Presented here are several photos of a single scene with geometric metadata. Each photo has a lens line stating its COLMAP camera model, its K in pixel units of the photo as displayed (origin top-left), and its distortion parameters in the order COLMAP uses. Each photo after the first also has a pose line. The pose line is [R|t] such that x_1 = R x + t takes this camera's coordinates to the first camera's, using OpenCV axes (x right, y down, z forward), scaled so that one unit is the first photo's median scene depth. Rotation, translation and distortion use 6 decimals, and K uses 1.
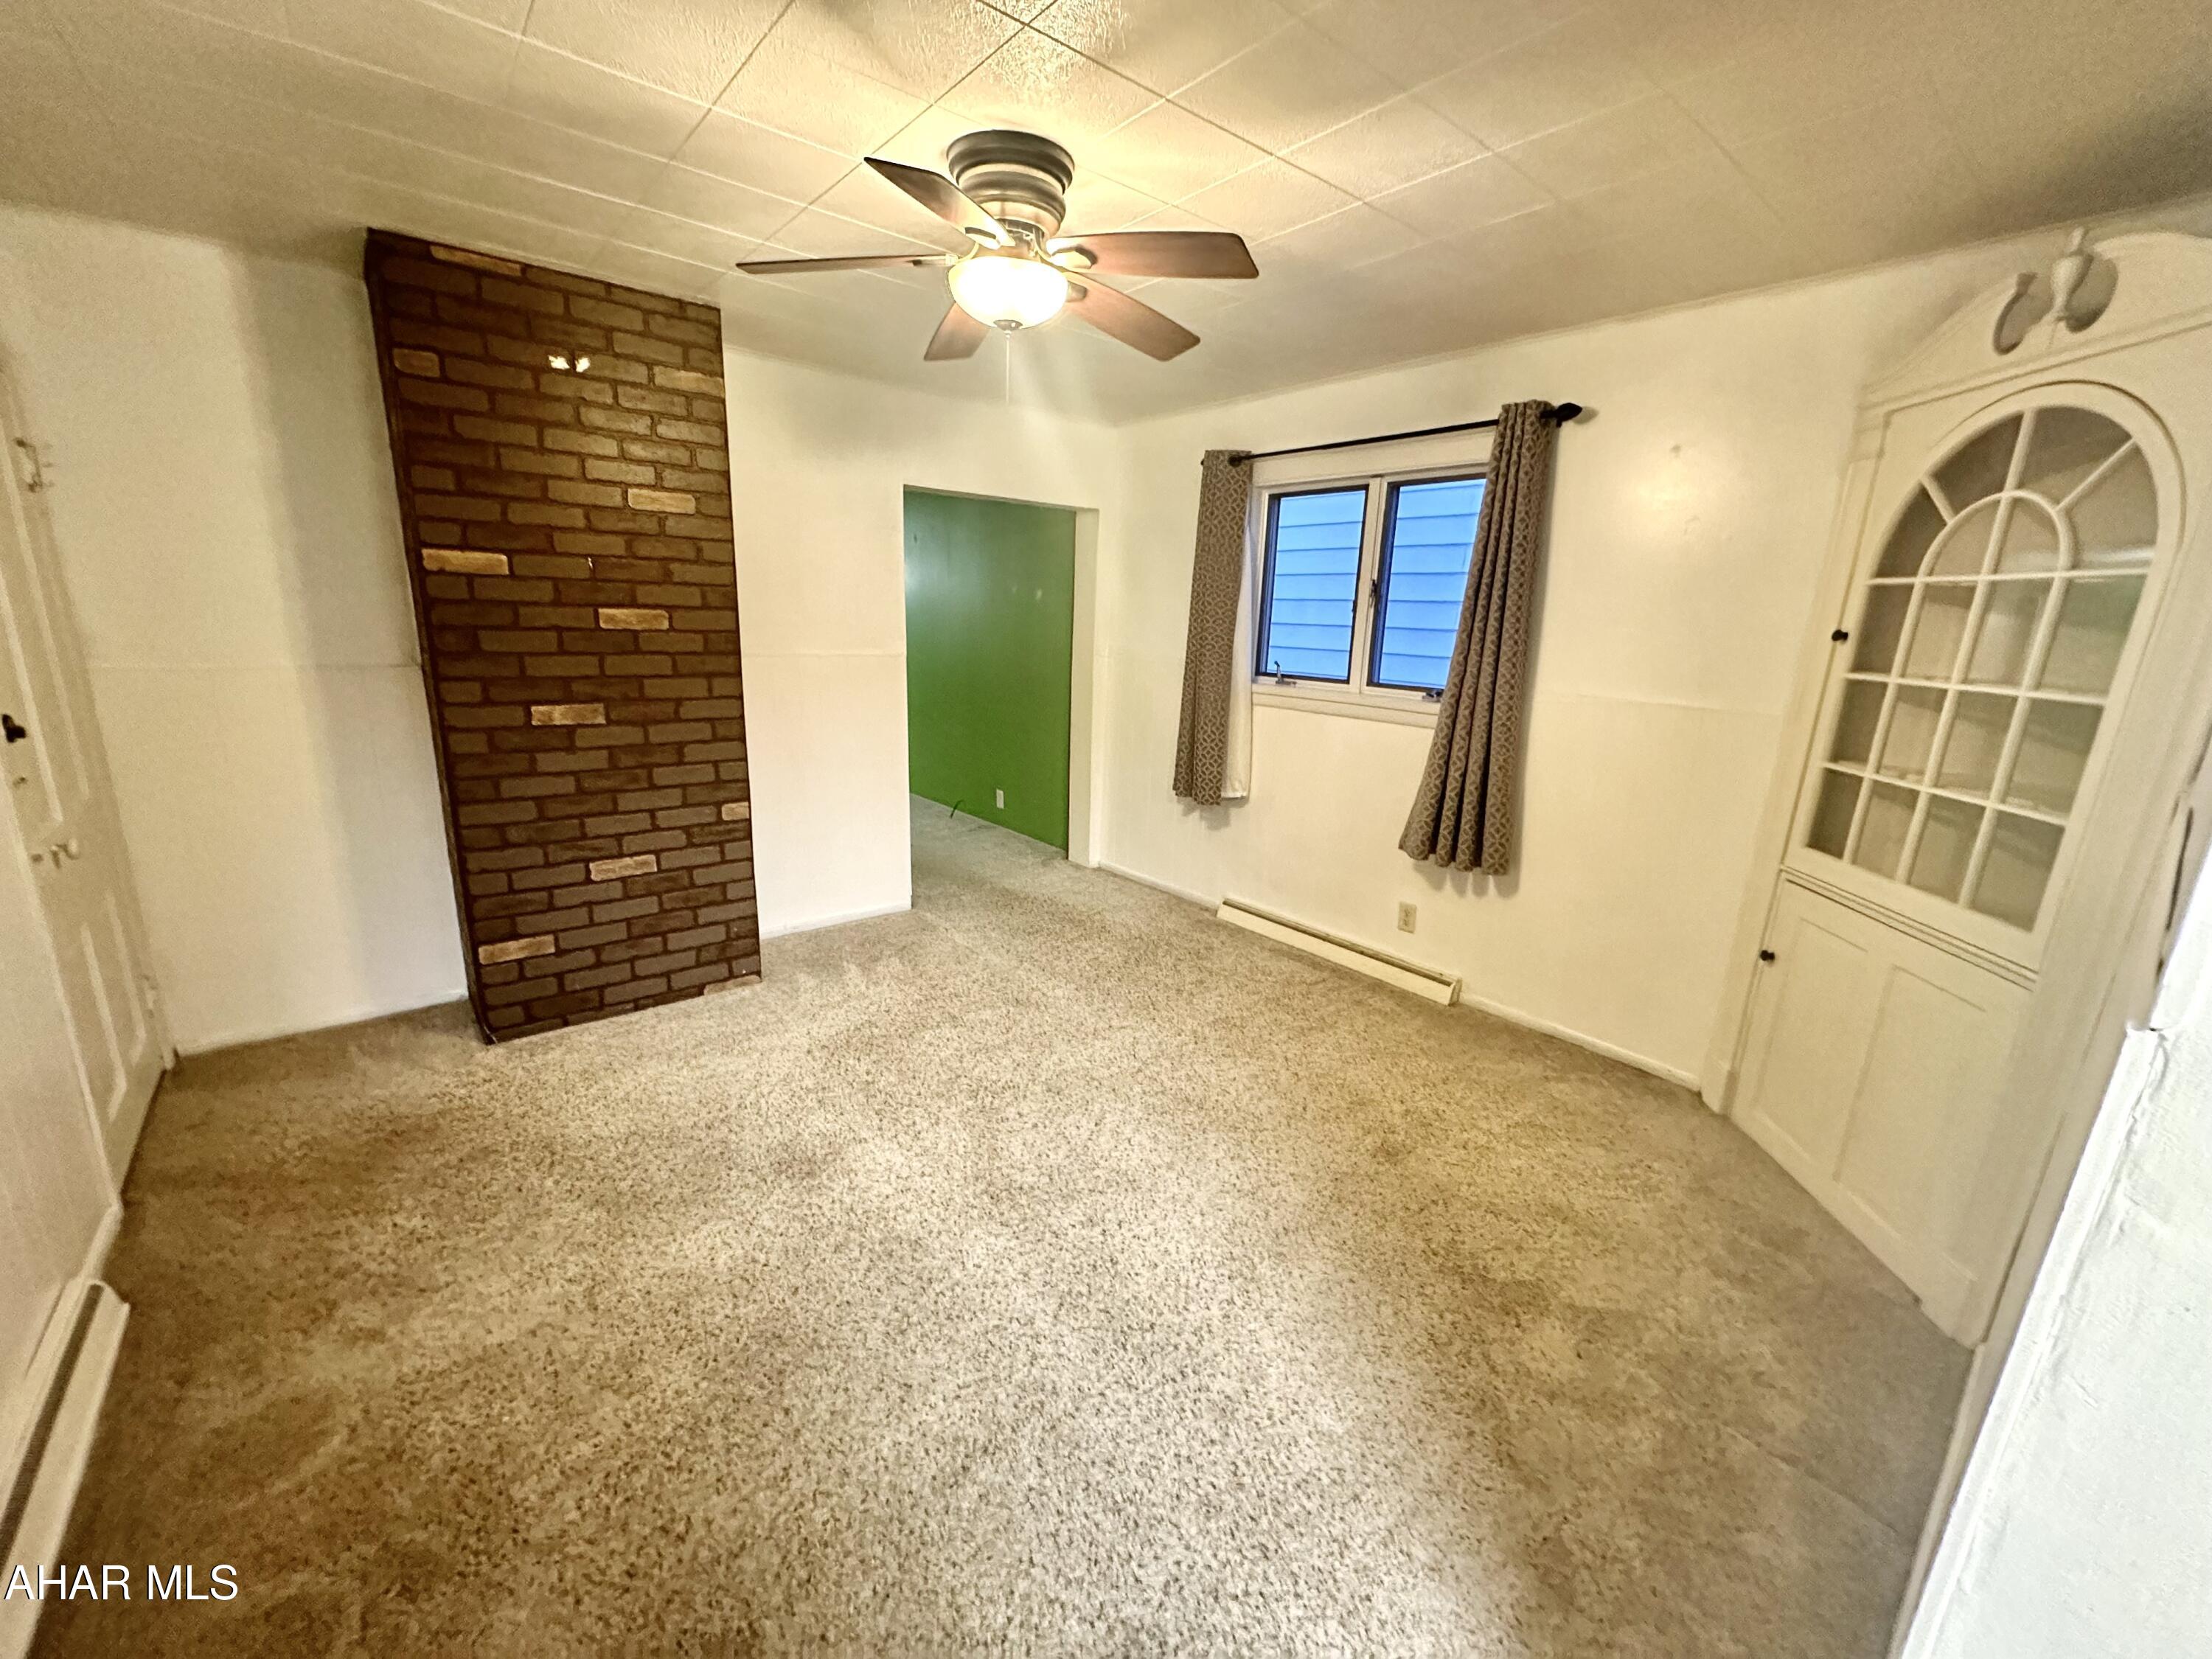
lens RADIAL K [[875.3, 0, 1099.0], [0, 875.3, 830.4], [0, 0, 1]] dist [0.001387, 0.000591]
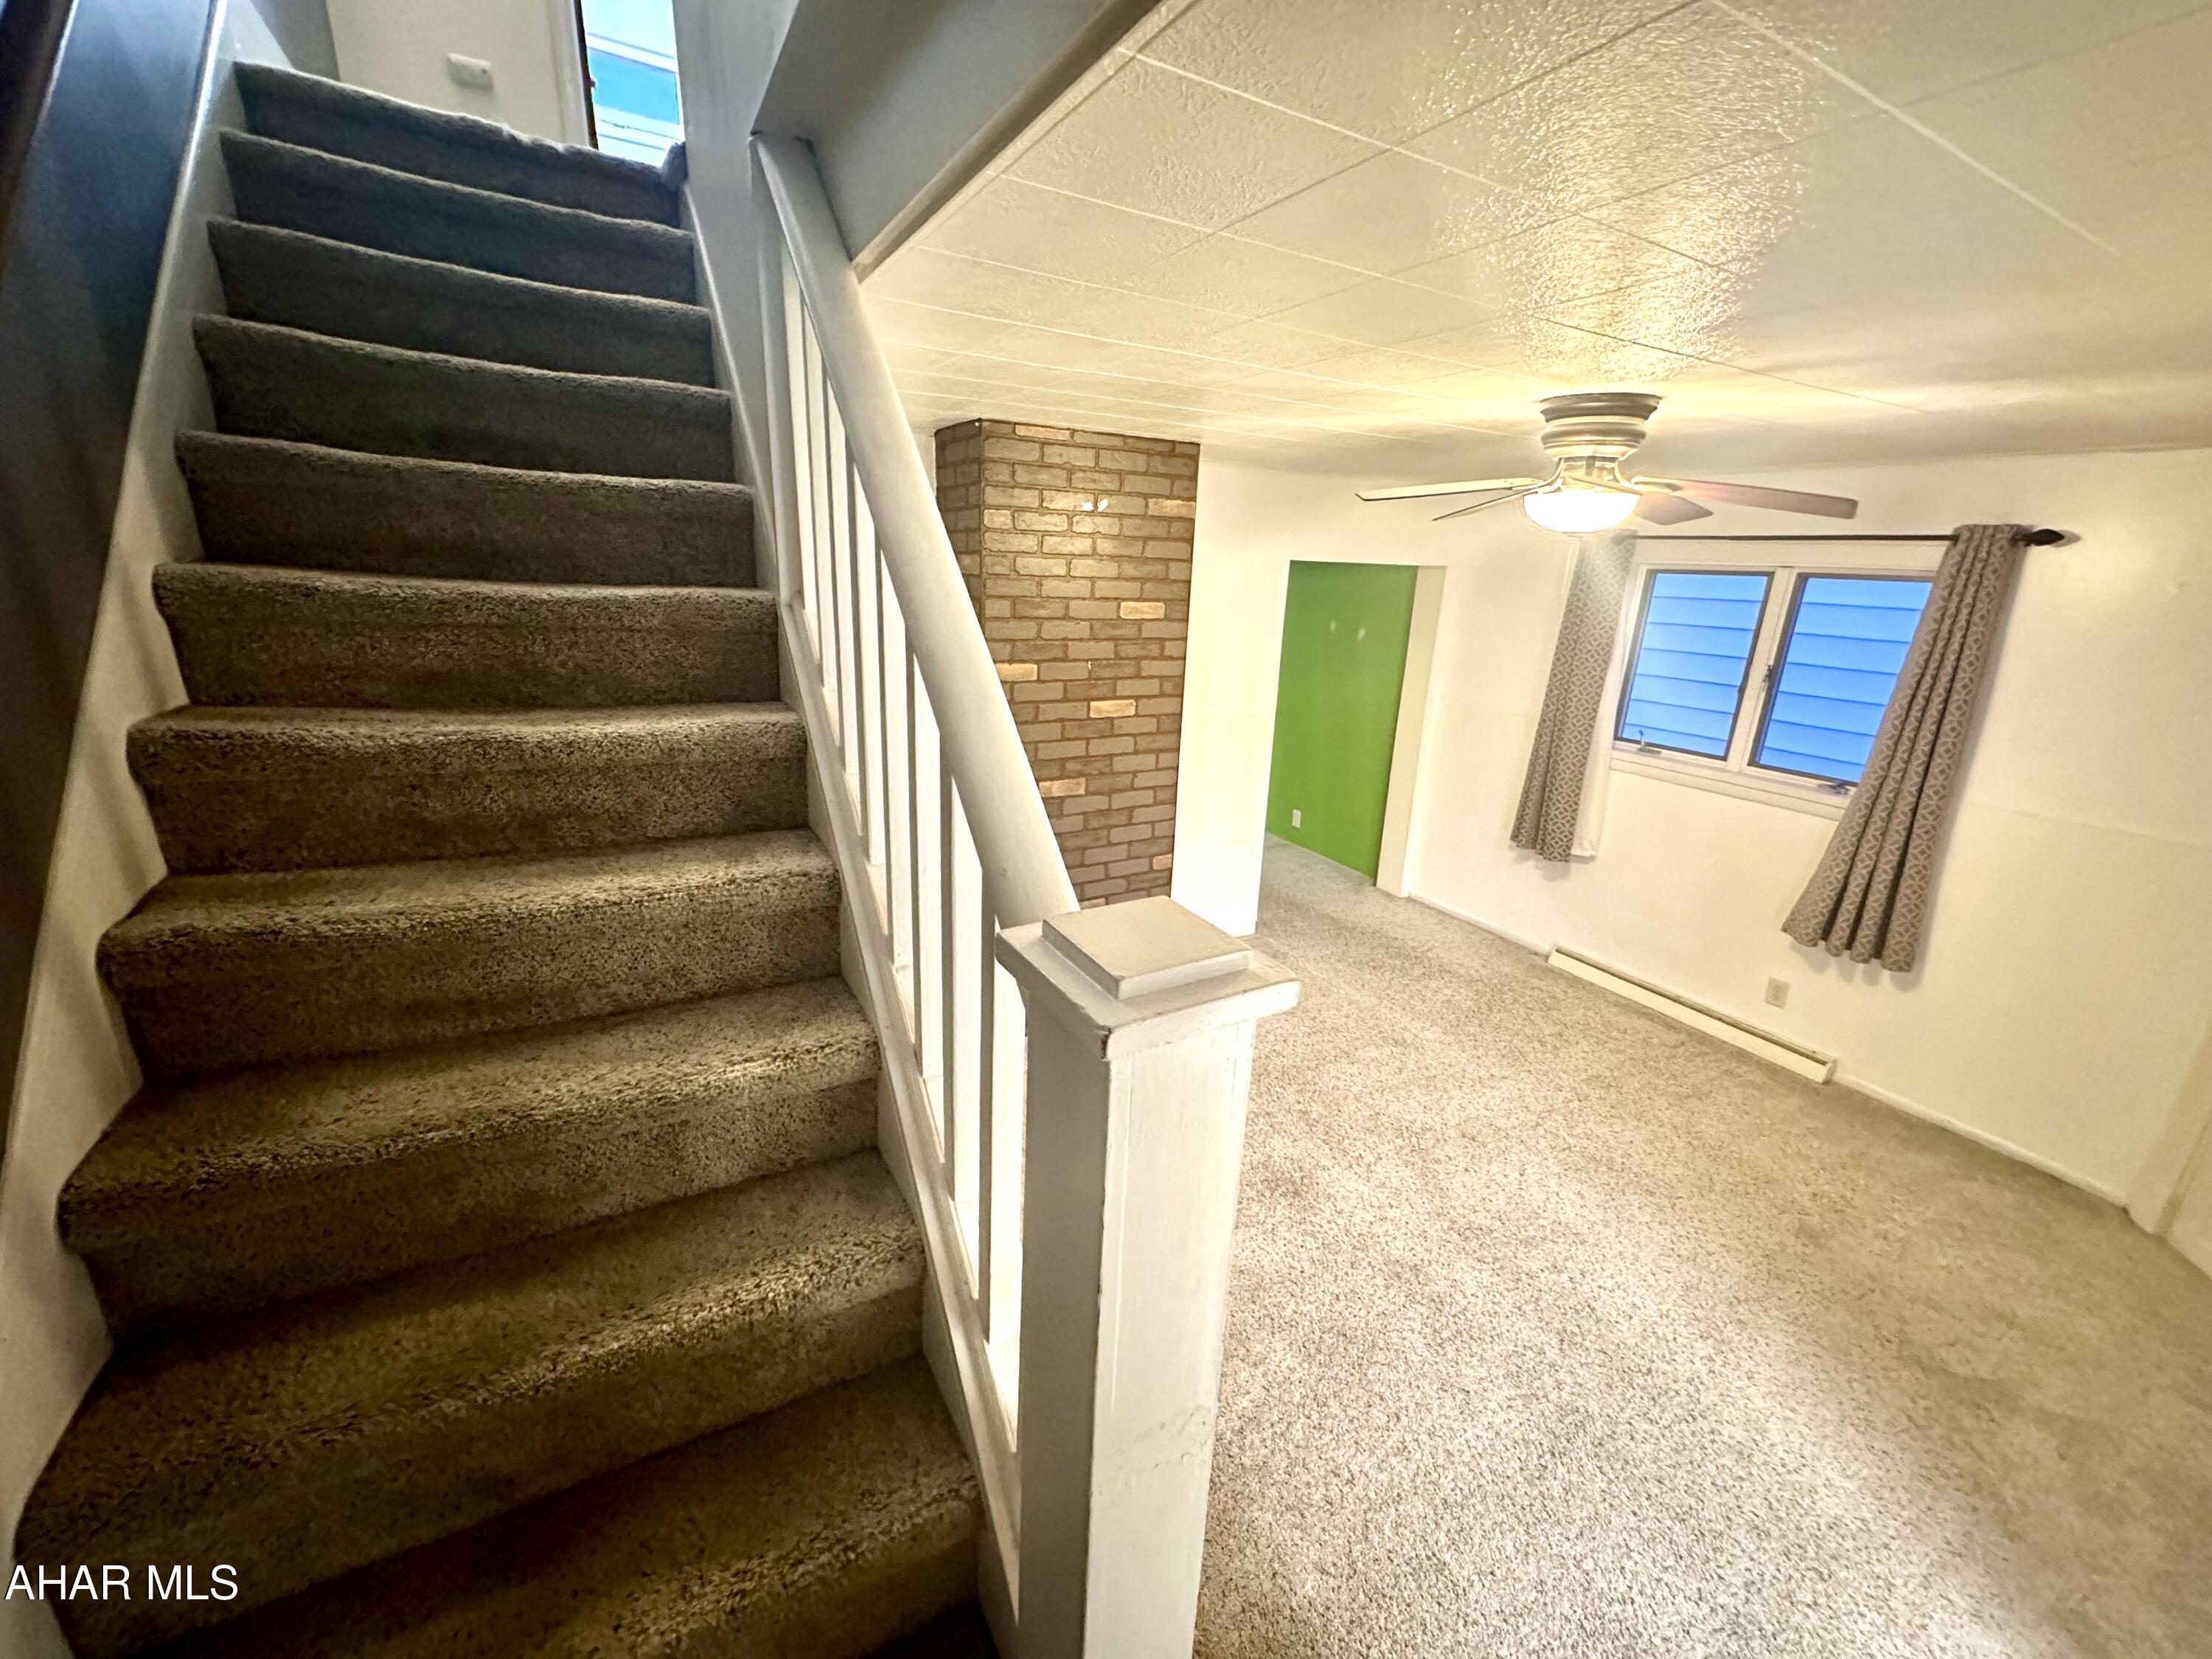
lens RADIAL K [[875.3, 0, 1106.6], [0, 875.3, 833.4], [0, 0, 1]] dist [0.001387, 0.000591]
pose [[0.984545, 0.054241, -0.166523, -0.333973], [-0.045103, 0.997287, 0.058177, -0.141487], [0.169227, -0.049767, 0.984320, -0.191039]]
